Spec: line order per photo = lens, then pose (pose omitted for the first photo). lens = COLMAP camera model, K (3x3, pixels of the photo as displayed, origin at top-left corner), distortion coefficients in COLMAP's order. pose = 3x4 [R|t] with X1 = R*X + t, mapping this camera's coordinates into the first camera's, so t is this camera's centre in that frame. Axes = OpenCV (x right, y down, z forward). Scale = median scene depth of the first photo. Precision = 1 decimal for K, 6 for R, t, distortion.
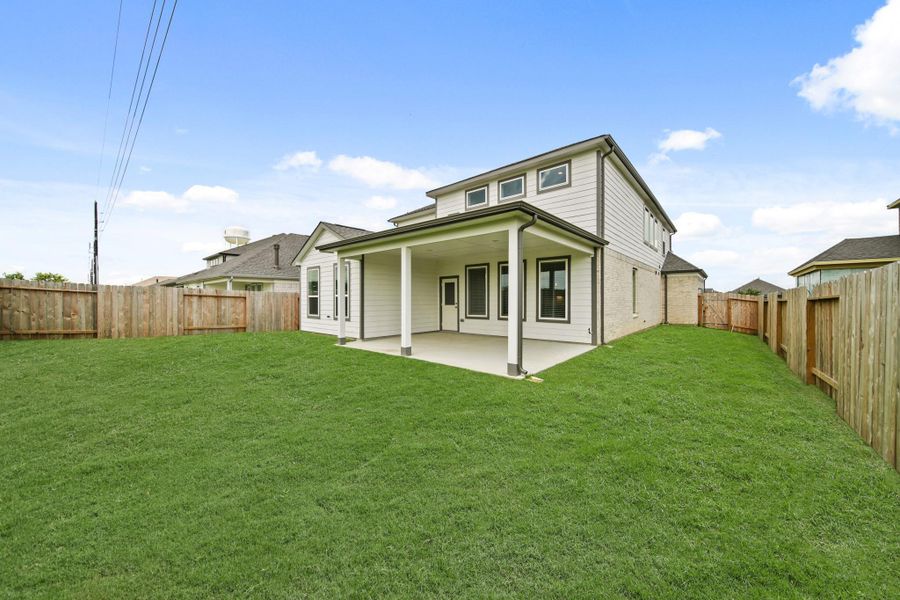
lens RADIAL K [[320.8, 0, 450.0], [0, 320.8, 300.0], [0, 0, 1]] dist [0.000796, 0.000043]
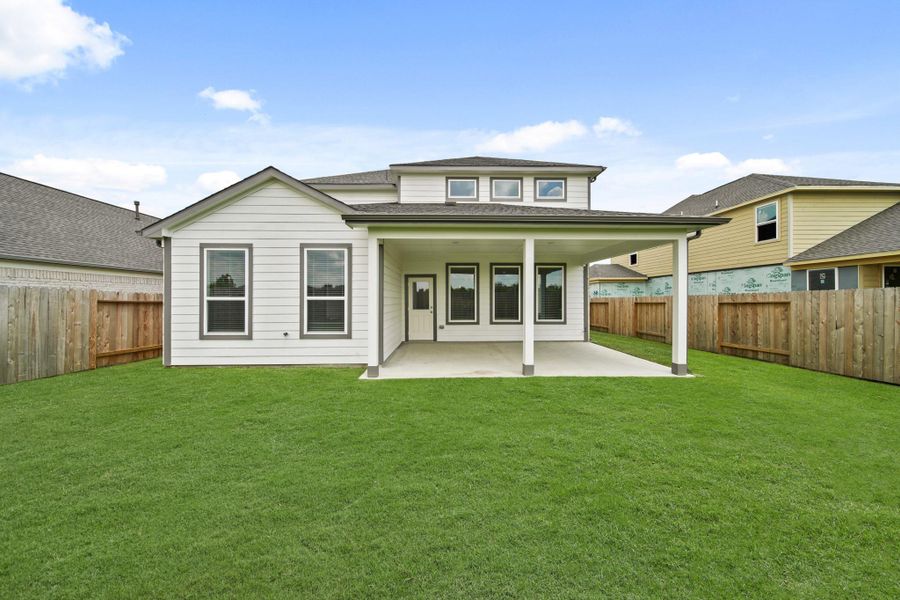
lens RADIAL K [[329.7, 0, 450.0], [0, 329.7, 300.0], [0, 0, 1]] dist [-0.000356, -0.000014]
pose [[0.726864, -0.000601, 0.686781, -0.566610], [0.001830, 0.999998, -0.001062, -0.008288], [-0.686779, 0.002029, 0.726863, 0.354267]]
